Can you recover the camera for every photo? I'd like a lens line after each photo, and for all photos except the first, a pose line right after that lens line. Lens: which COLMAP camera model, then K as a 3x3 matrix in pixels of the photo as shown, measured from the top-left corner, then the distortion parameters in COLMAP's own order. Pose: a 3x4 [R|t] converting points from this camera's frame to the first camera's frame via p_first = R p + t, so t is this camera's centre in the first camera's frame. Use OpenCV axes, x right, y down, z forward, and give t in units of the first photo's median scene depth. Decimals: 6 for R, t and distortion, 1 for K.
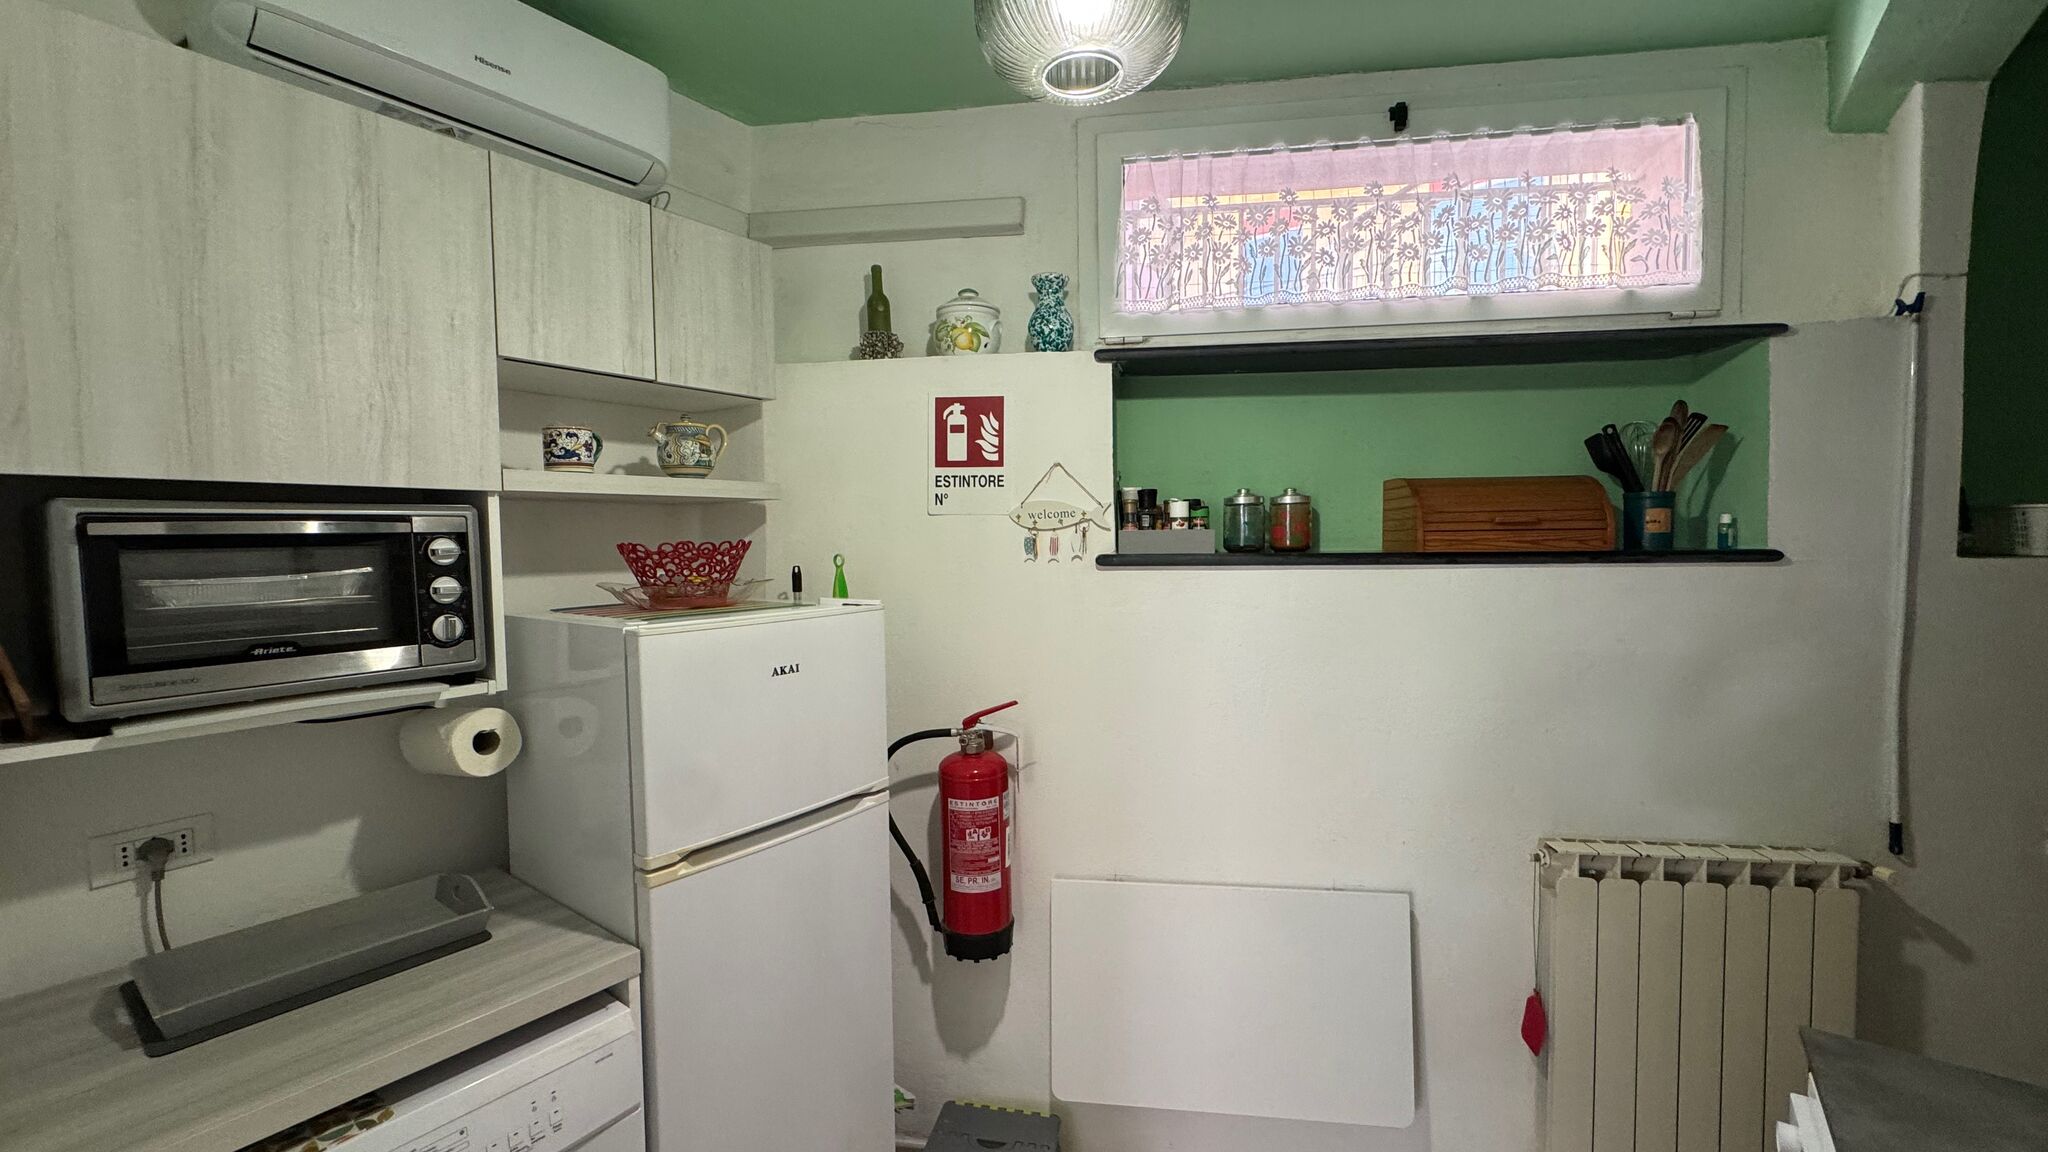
lens RADIAL K [[816.2, 0, 1021.6], [0, 816.2, 576.2], [0, 0, 1]] dist [-0.004687, 0.000364]
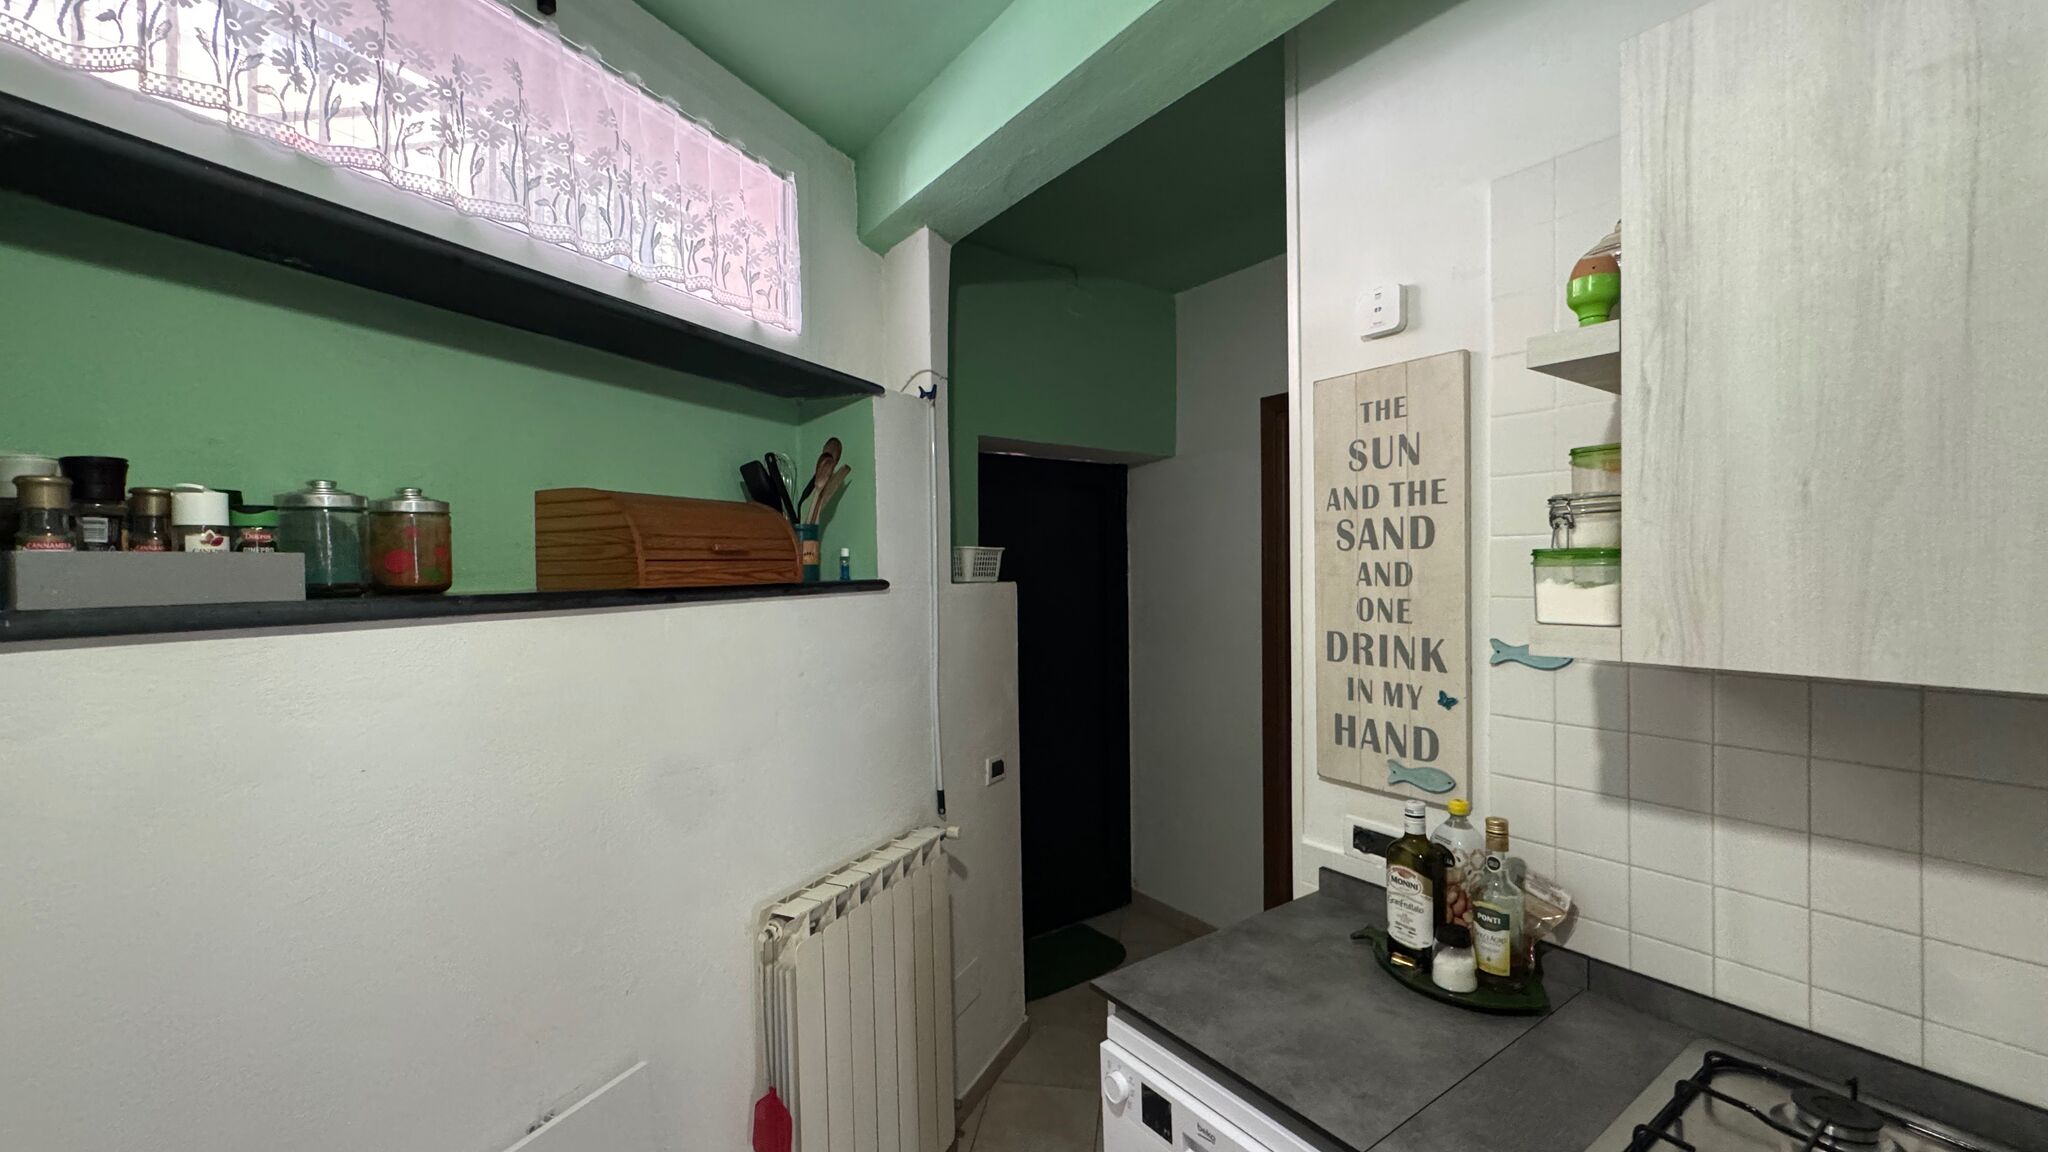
lens RADIAL K [[816.2, 0, 1021.6], [0, 816.2, 576.2], [0, 0, 1]] dist [-0.004687, 0.000364]
pose [[0.300448, -0.006310, 0.953777, -0.110516], [0.056731, 0.998326, -0.011266, -0.012340], [-0.952110, 0.057493, 0.300303, 0.430298]]
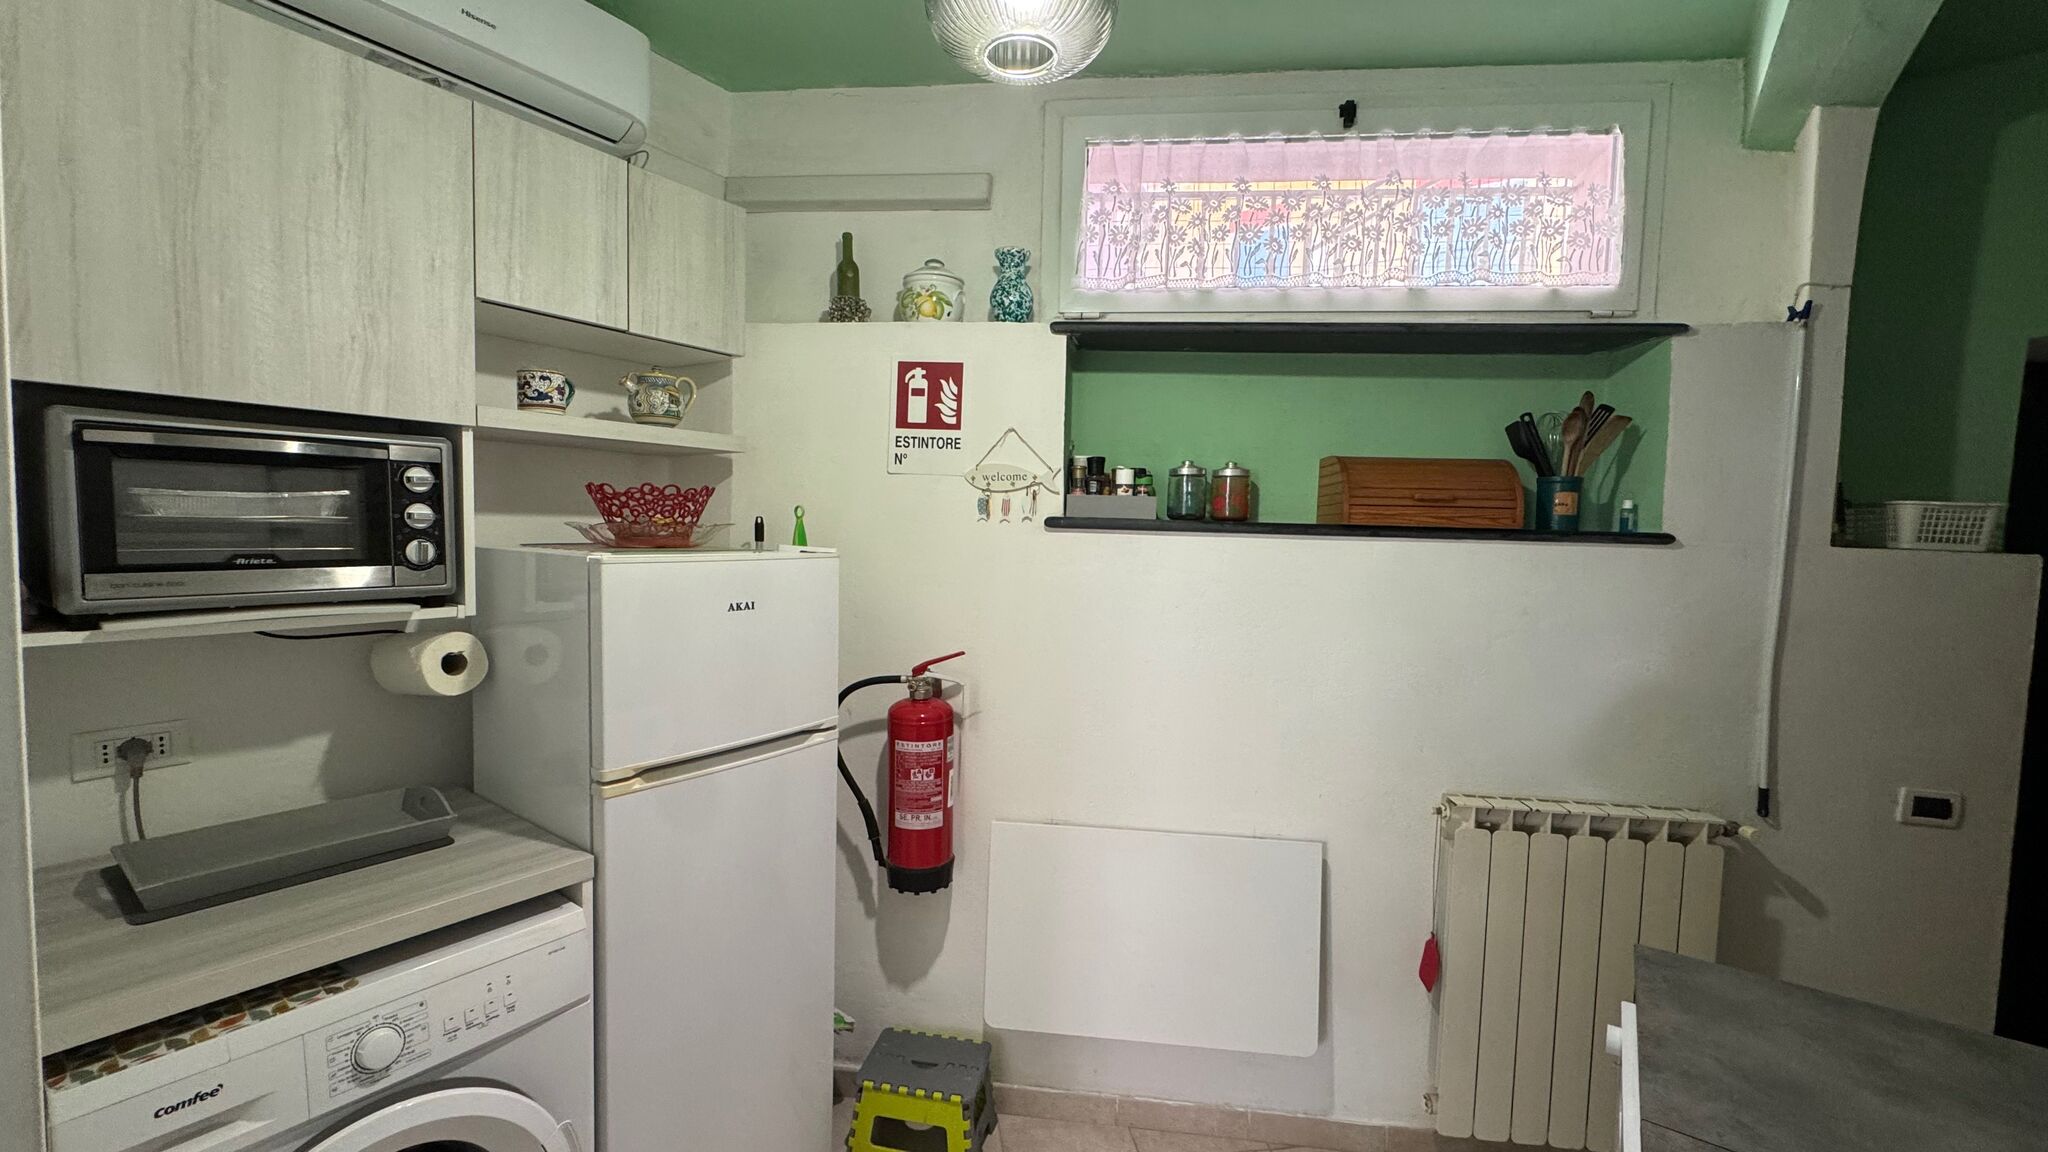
lens RADIAL K [[816.2, 0, 1021.6], [0, 816.2, 576.2], [0, 0, 1]] dist [-0.004687, 0.000364]
pose [[0.999026, 0.037166, 0.023780, 0.039960], [-0.037522, 0.999187, 0.014723, 0.037314], [-0.023214, -0.015601, 0.999609, -0.058908]]
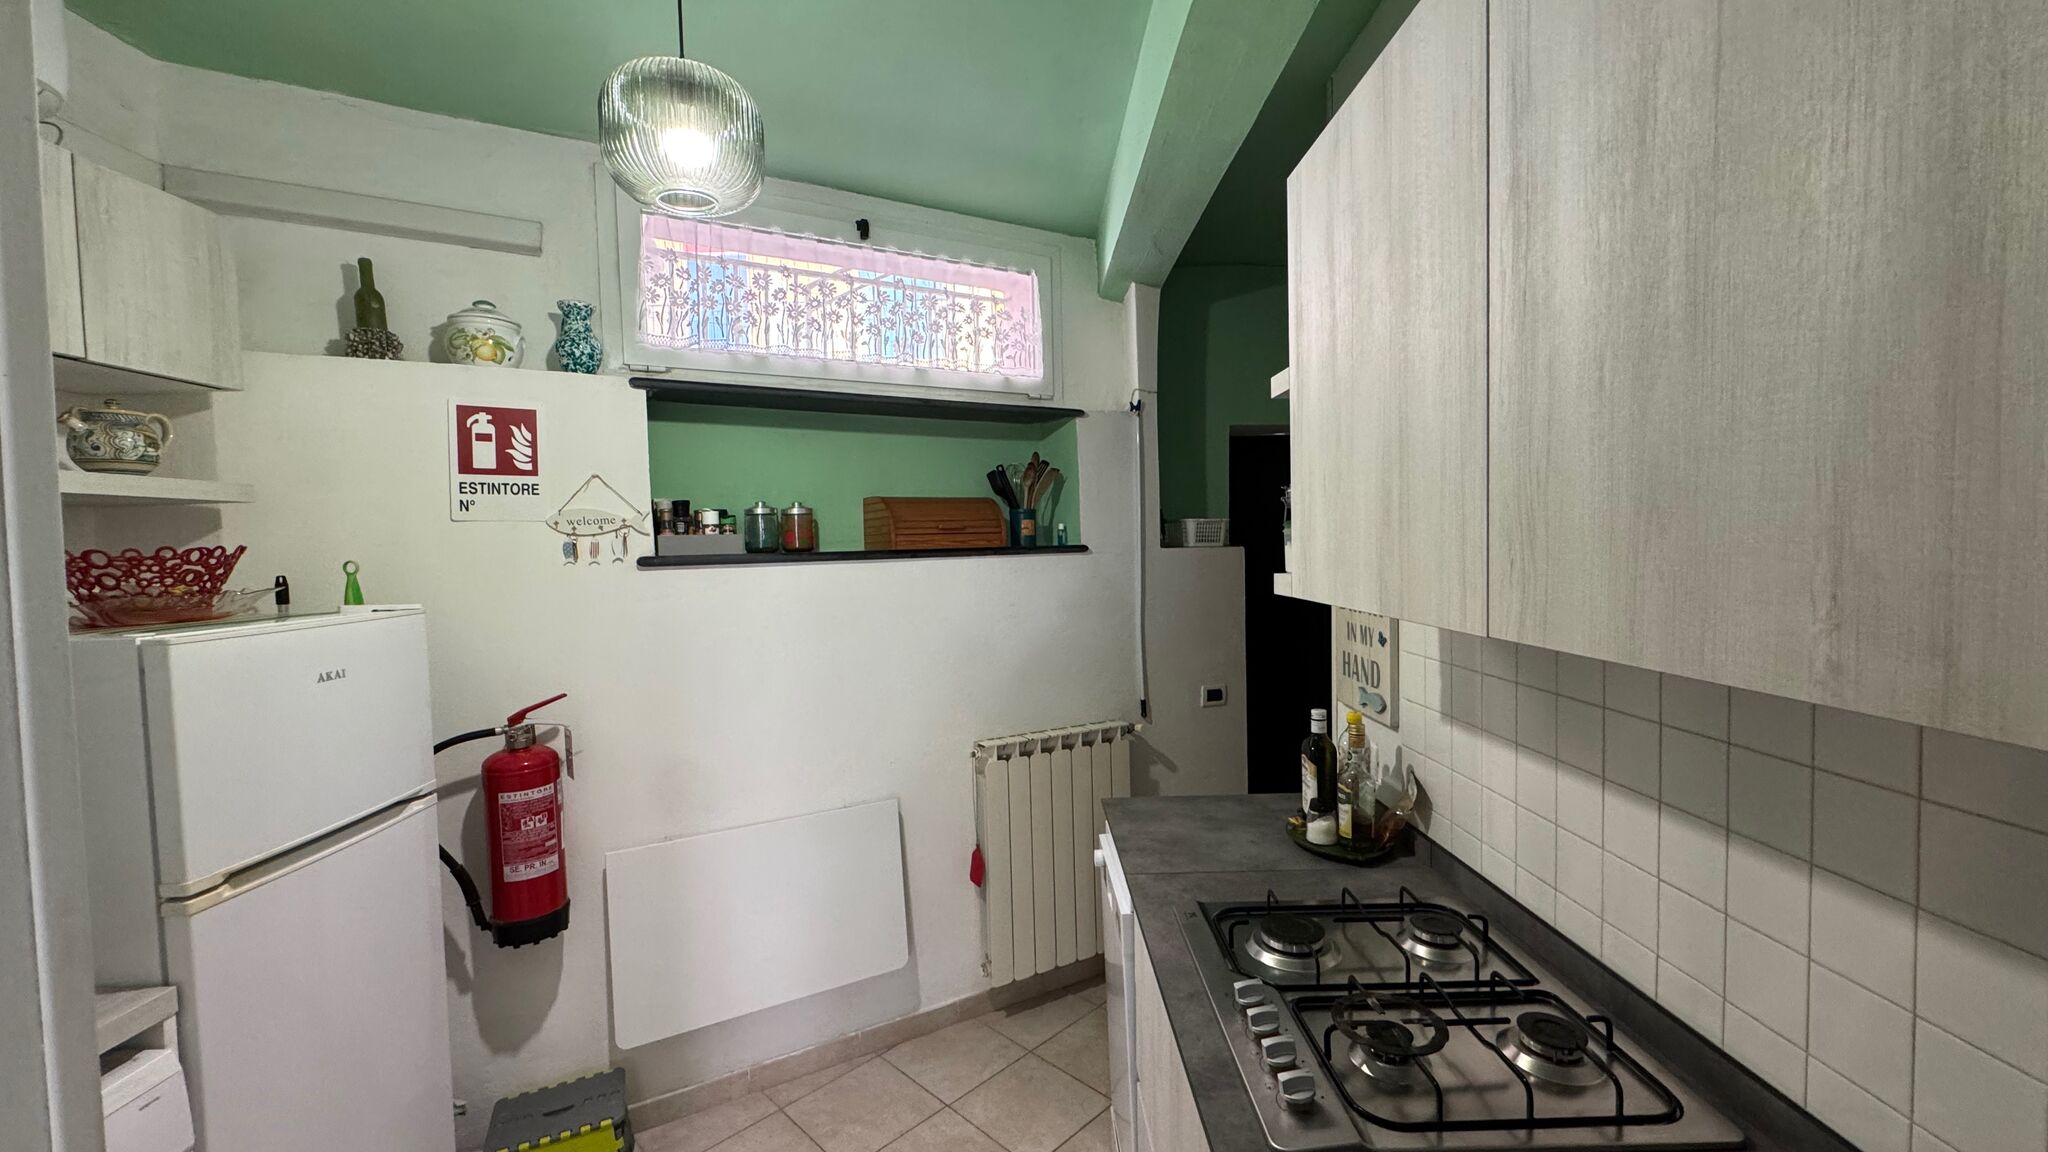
lens RADIAL K [[816.2, 0, 1021.6], [0, 816.2, 576.2], [0, 0, 1]] dist [-0.004687, 0.000364]
pose [[0.794017, -0.033378, 0.606979, -0.177881], [0.044738, 0.998992, -0.003589, 0.029154], [-0.606247, 0.030005, 0.794710, -0.229691]]
